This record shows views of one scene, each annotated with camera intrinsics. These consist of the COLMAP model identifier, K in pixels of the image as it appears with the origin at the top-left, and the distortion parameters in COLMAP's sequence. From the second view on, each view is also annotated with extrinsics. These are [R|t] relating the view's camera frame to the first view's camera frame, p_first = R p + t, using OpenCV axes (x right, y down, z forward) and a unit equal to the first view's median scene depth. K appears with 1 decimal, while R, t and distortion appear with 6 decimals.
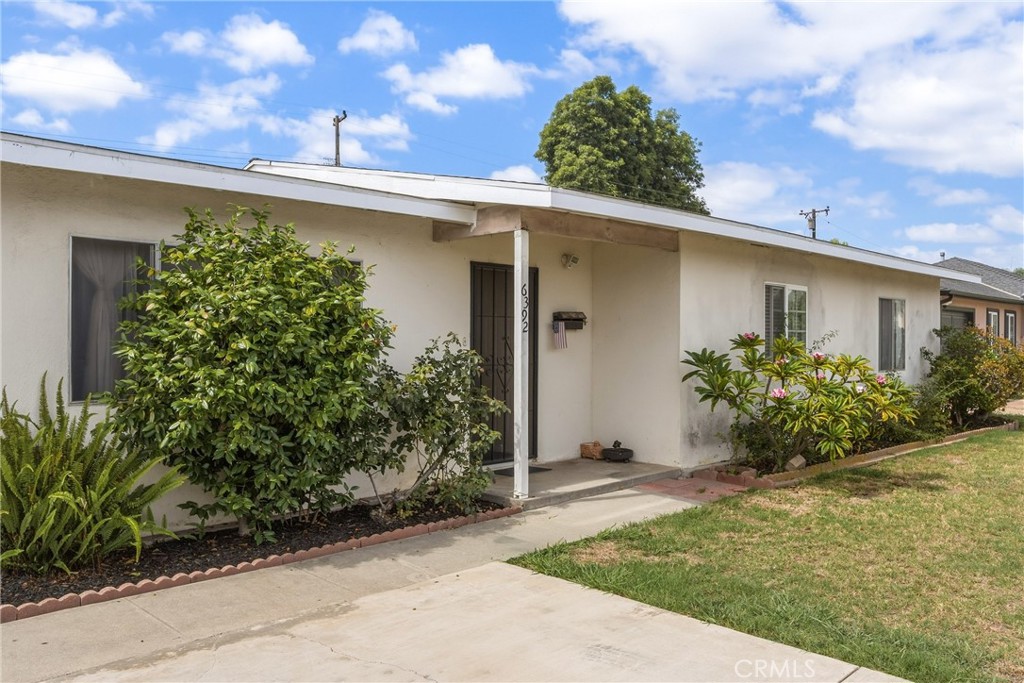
lens RADIAL K [[803.5, 0, 500.8], [0, 803.5, 342.8], [0, 0, 1]] dist [-0.000118, -0.001895]
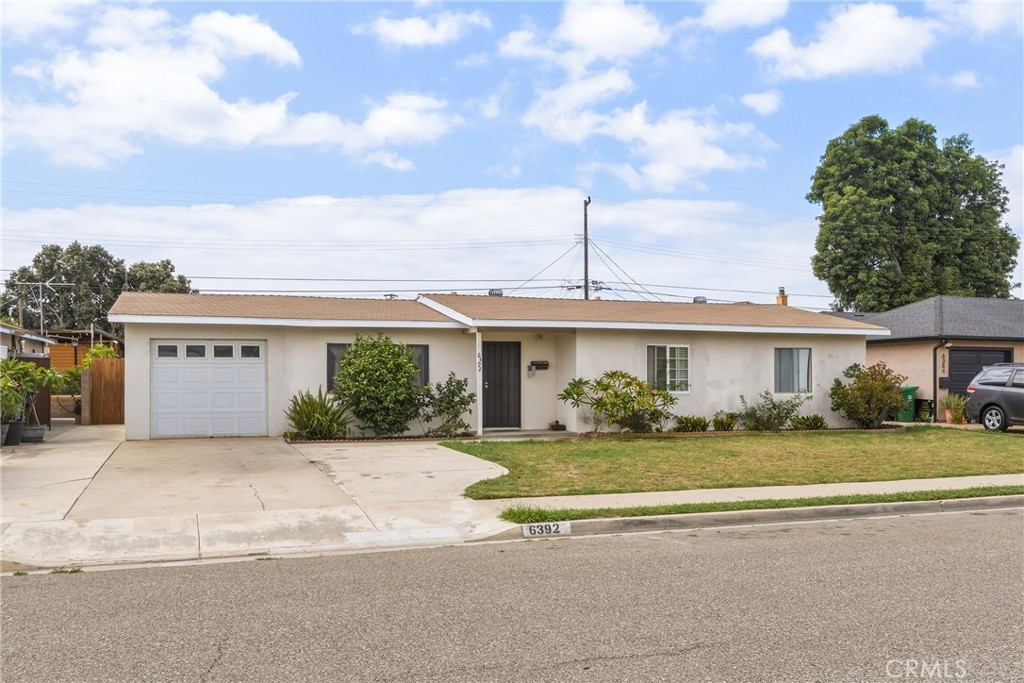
lens RADIAL K [[903.9, 0, 513.7], [0, 903.9, 376.9], [0, 0, 1]] dist [0.004039, -0.000130]
pose [[0.910465, -0.002617, -0.413577, 0.190977], [0.001167, 0.999992, -0.003759, 0.002346], [0.413584, 0.002940, 0.910461, -0.230873]]
